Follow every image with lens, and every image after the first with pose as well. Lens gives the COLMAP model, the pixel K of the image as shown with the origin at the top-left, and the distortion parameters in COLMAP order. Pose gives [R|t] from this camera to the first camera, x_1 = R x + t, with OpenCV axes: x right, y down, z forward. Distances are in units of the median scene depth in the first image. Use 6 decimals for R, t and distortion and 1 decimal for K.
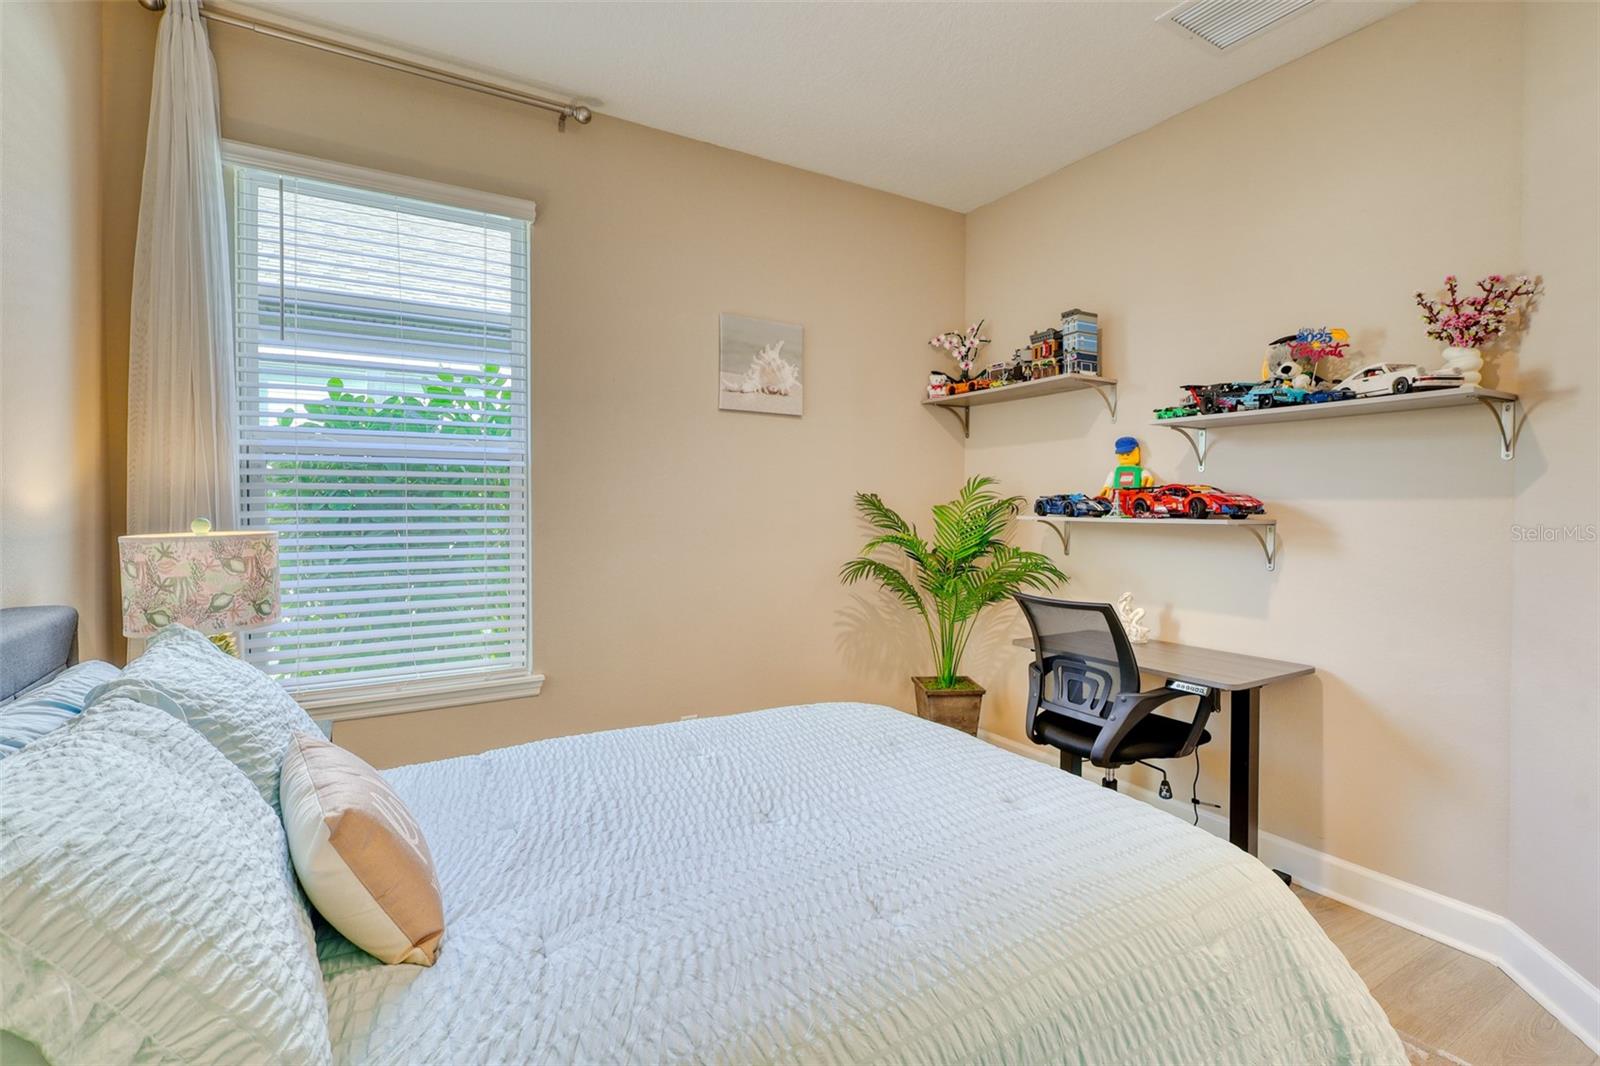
lens RADIAL K [[744.4, 0, 797.5], [0, 744.4, 526.8], [0, 0, 1]] dist [-0.001405, 0.000430]
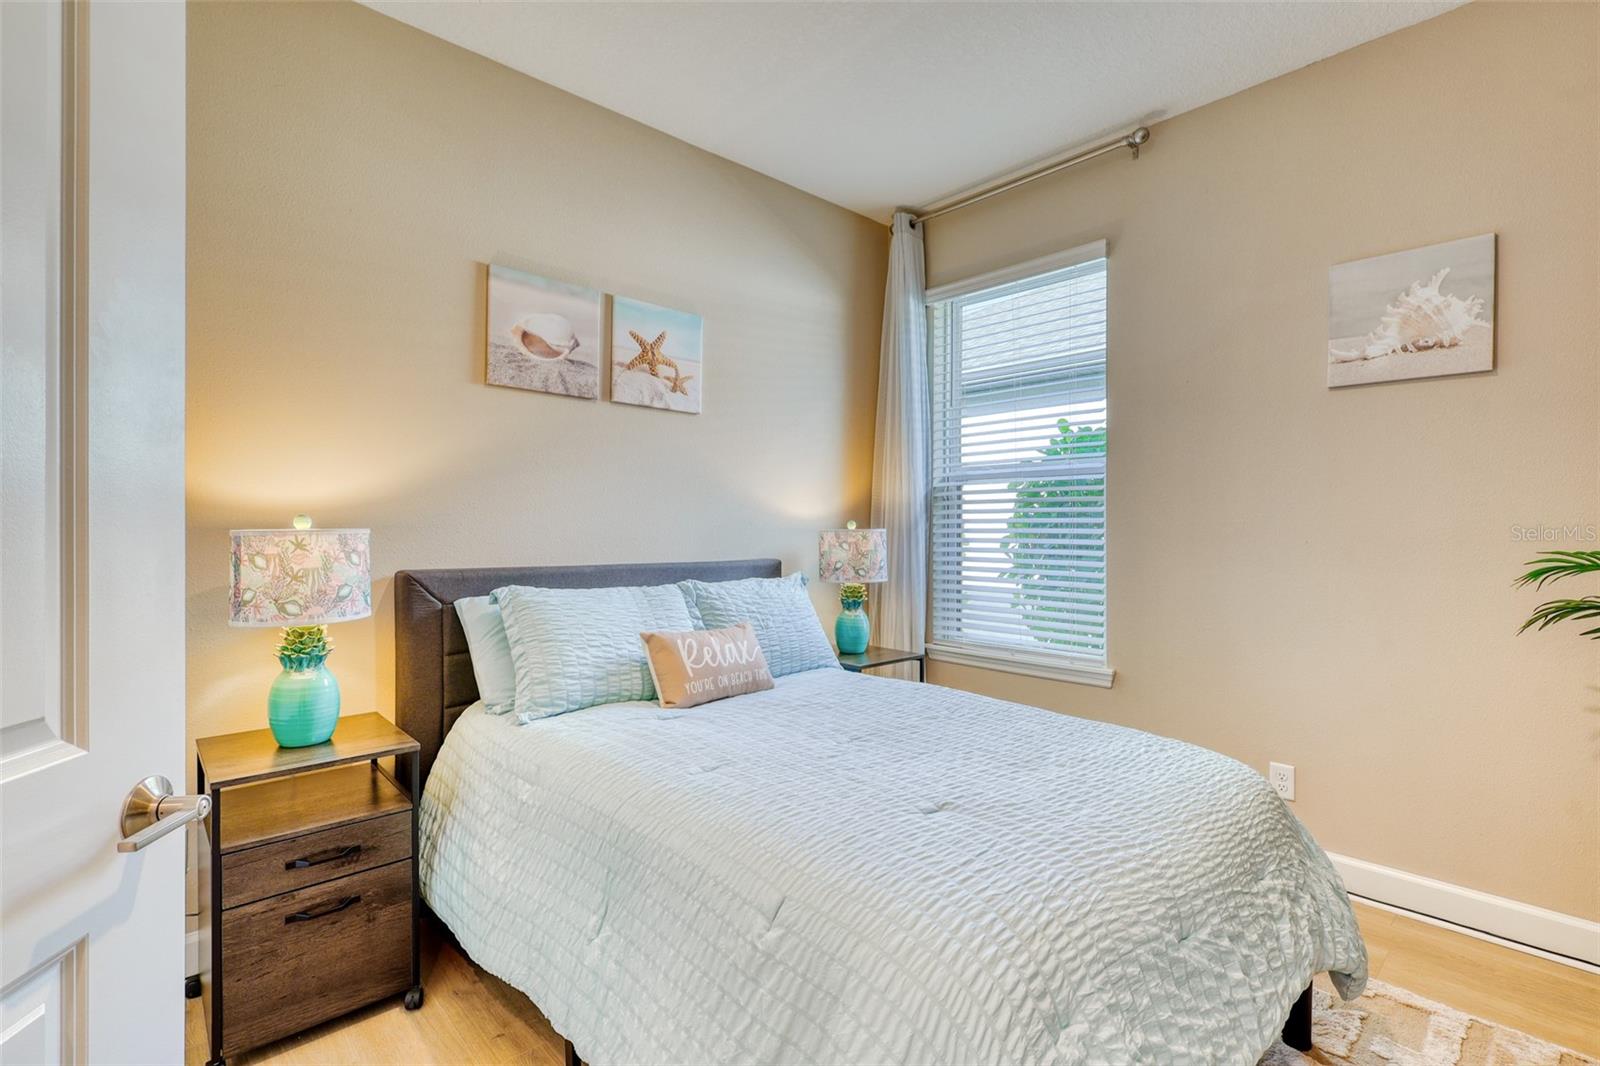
lens RADIAL K [[744.4, 0, 795.9], [0, 744.4, 526.5], [0, 0, 1]] dist [-0.001405, 0.000430]
pose [[0.179192, 0.008290, -0.983779, 0.569780], [-0.024921, 0.999682, 0.003885, -0.000783], [0.983498, 0.023821, 0.179342, 0.310373]]
